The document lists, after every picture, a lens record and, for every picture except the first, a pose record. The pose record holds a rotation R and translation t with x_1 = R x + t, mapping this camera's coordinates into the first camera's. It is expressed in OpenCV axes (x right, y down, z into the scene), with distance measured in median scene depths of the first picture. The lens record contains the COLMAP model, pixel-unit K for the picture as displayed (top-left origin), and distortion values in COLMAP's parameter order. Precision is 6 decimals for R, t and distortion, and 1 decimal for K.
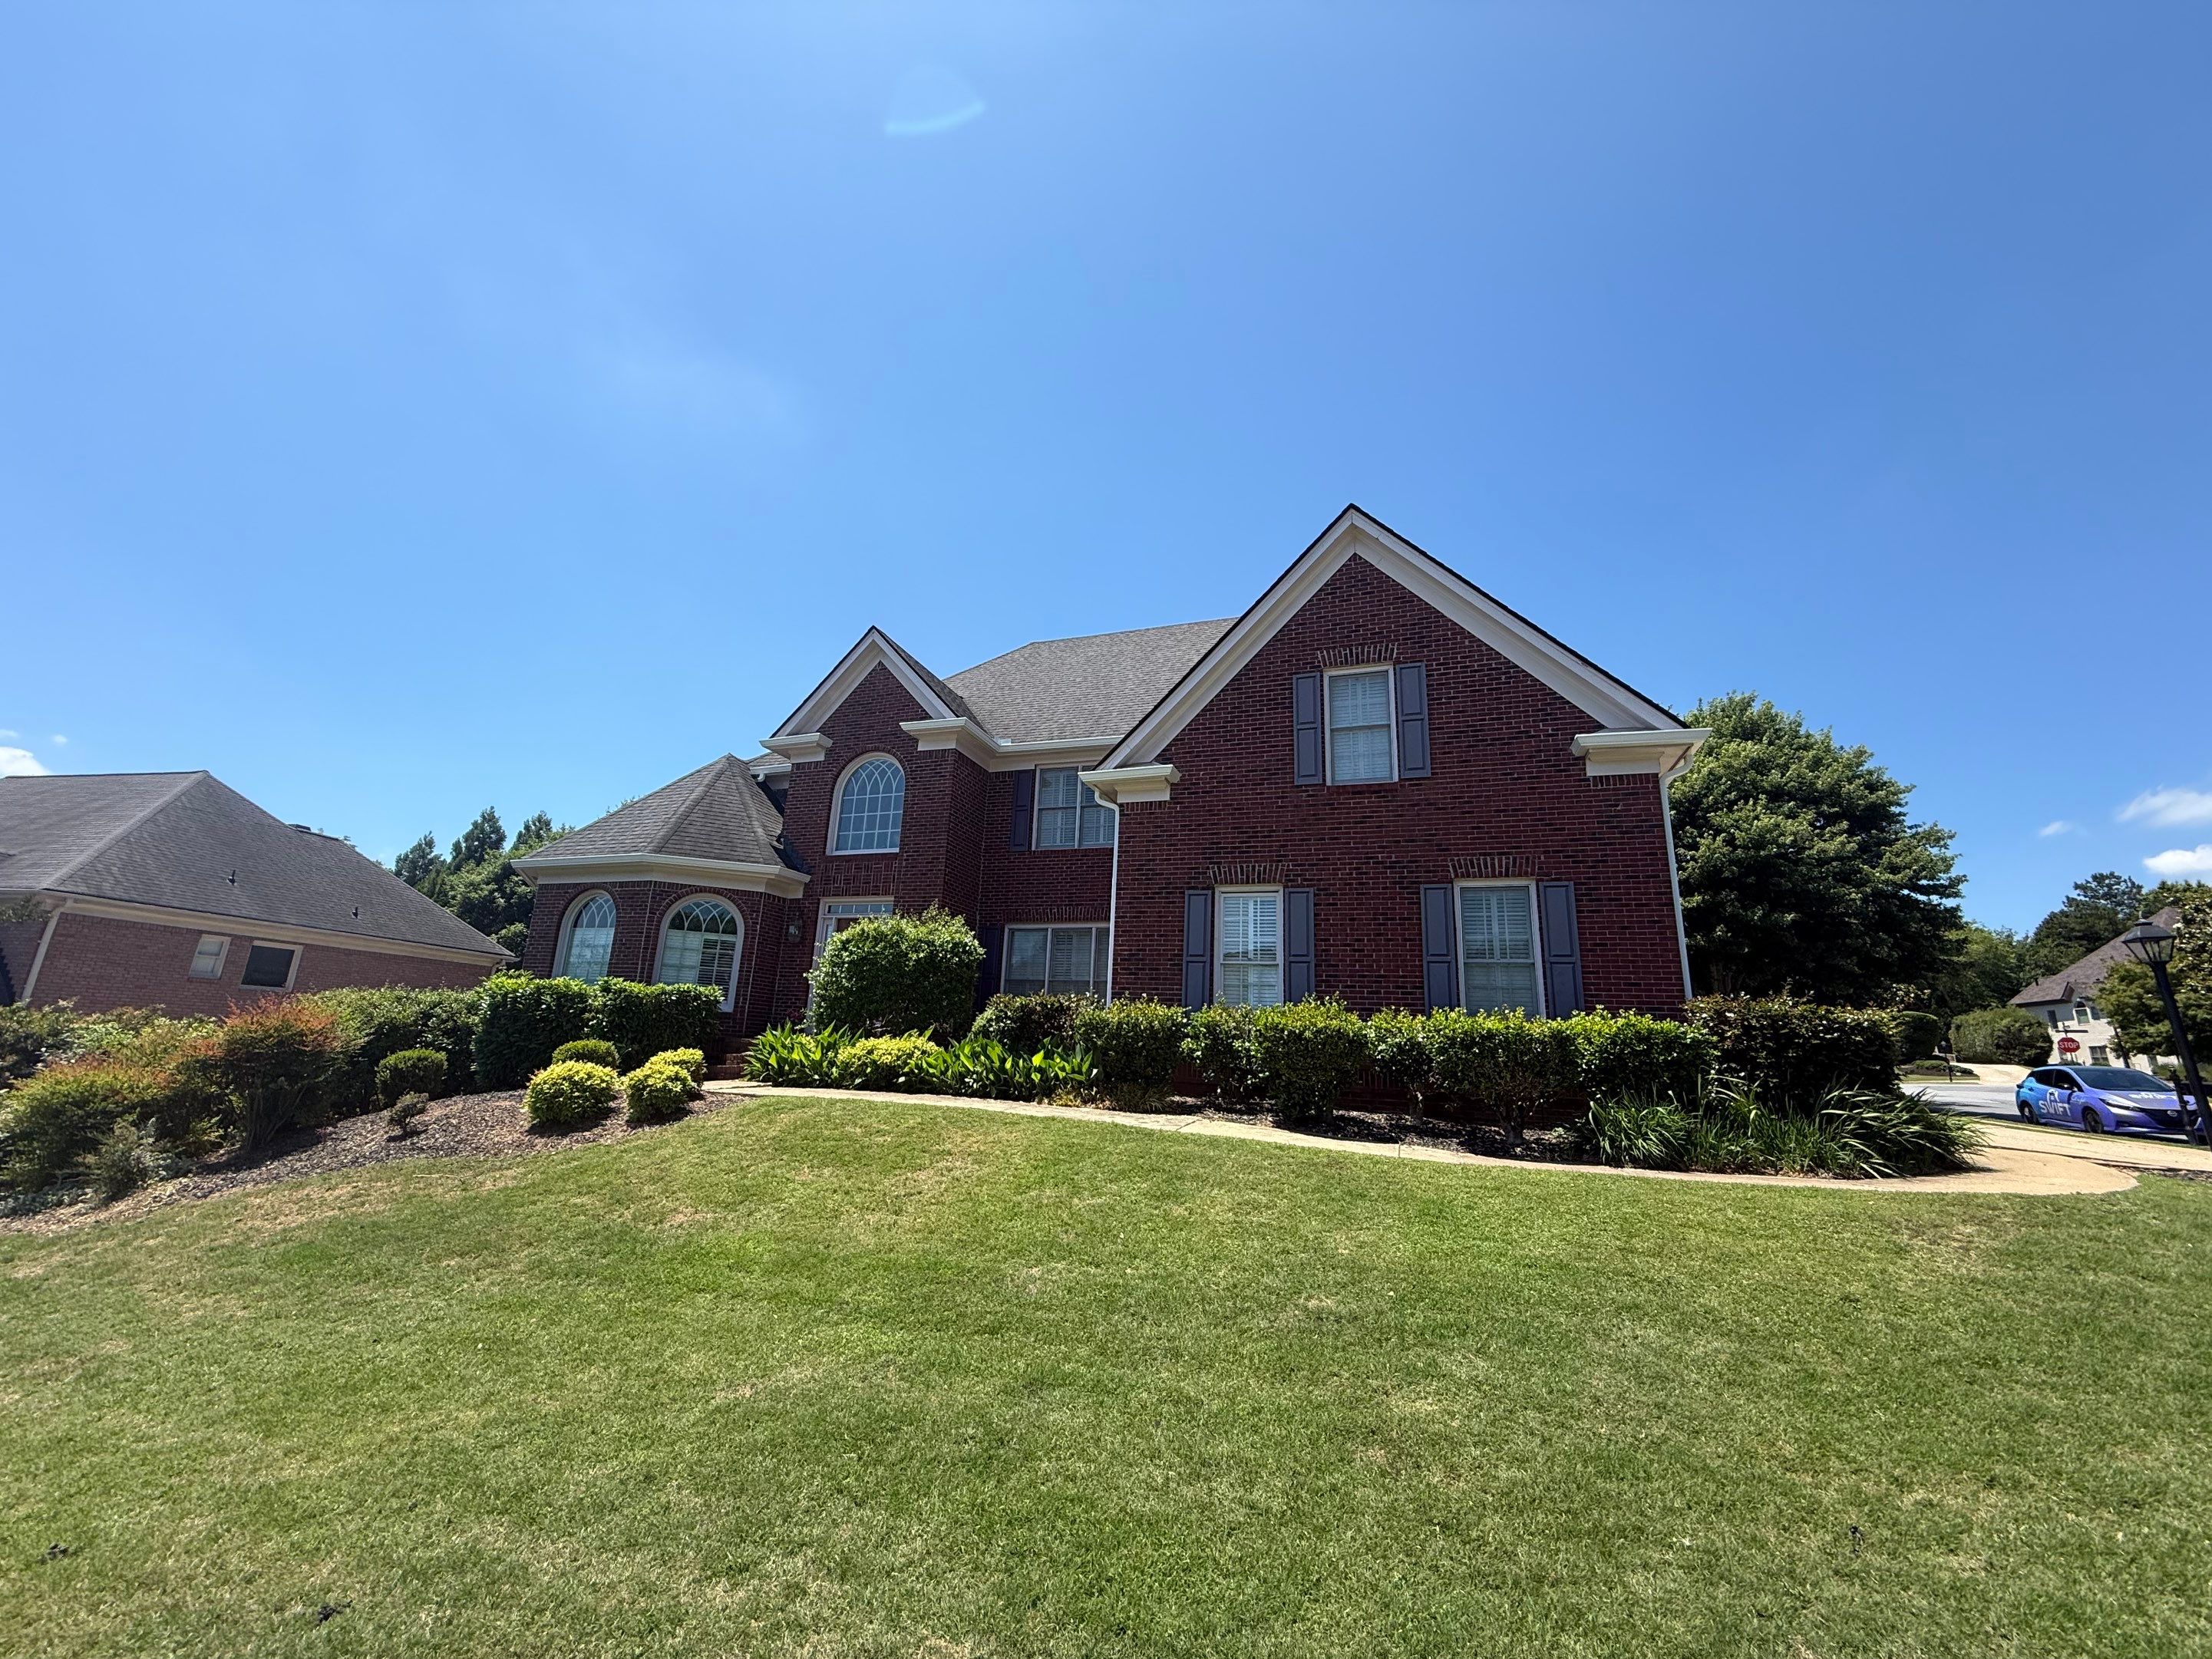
lens RADIAL K [[881.3, 0, 1100.0], [0, 881.3, 818.4], [0, 0, 1]] dist [0.001768, 0.000078]
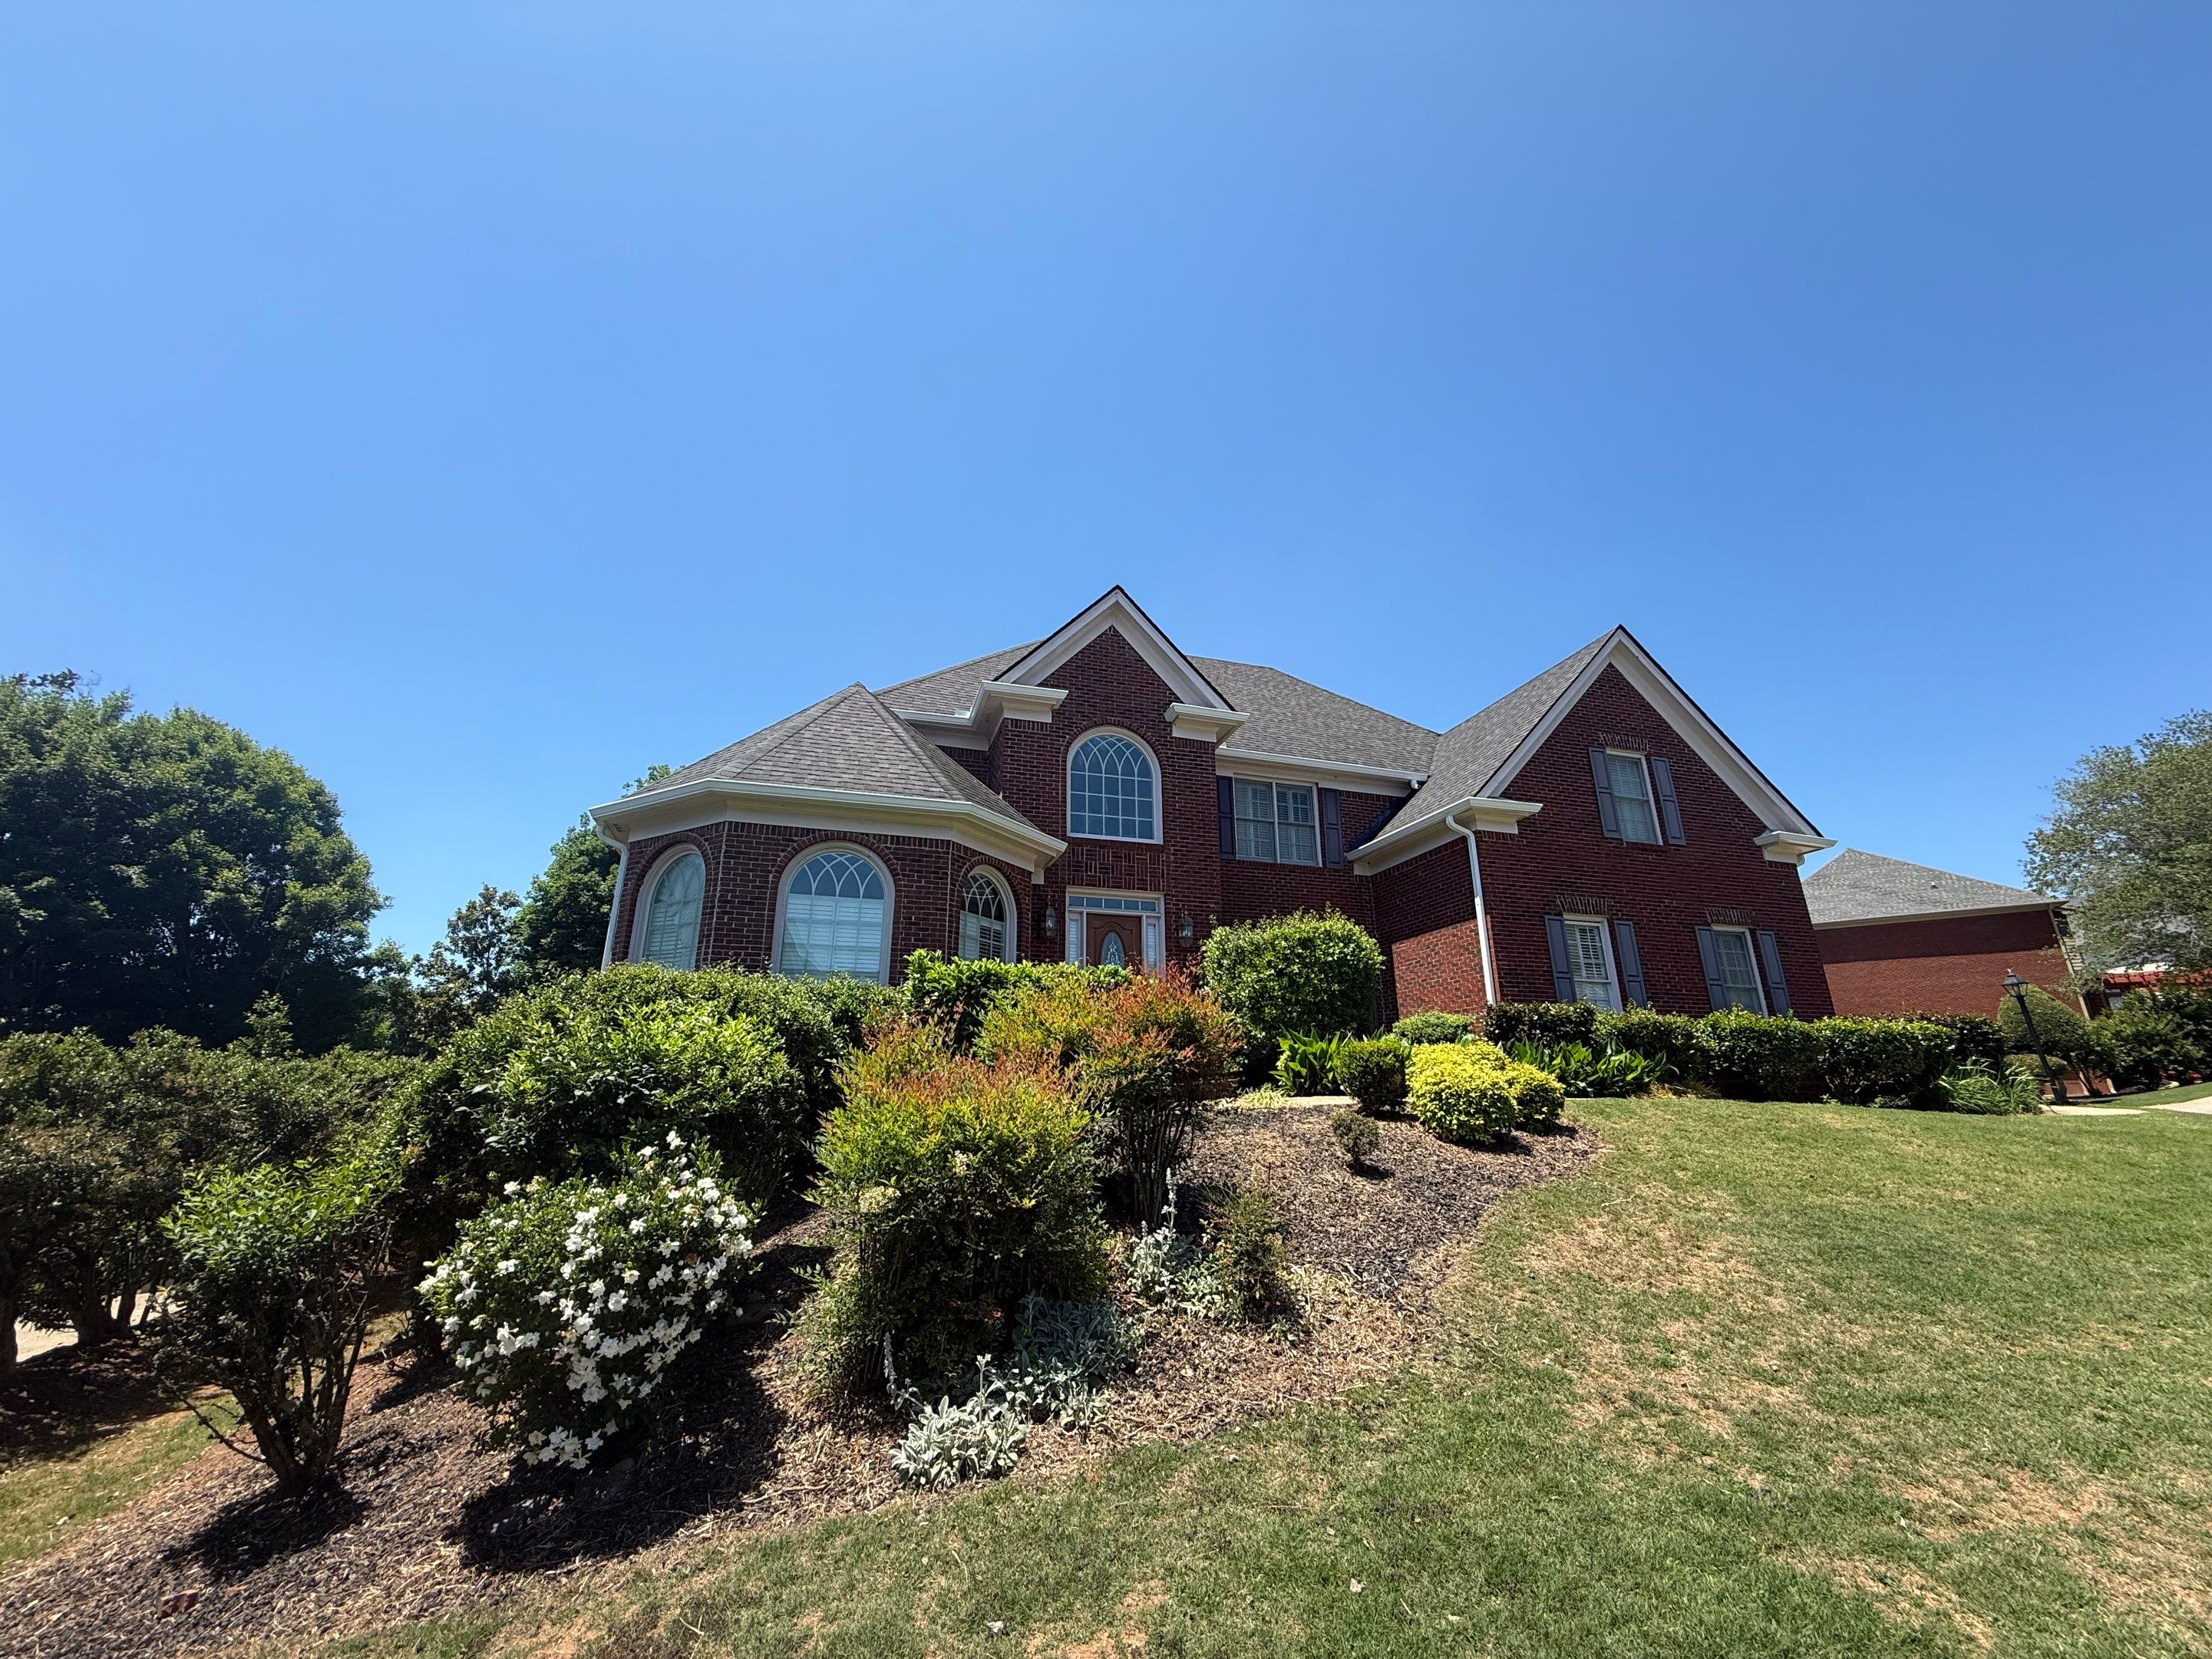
lens RADIAL K [[863.3, 0, 1093.2], [0, 863.3, 837.6], [0, 0, 1]] dist [-0.001072, -0.000039]
pose [[0.804038, 0.135036, 0.579040, -0.979493], [-0.121786, 0.990624, -0.061912, 0.116258], [-0.581971, -0.020739, 0.812945, 0.409214]]
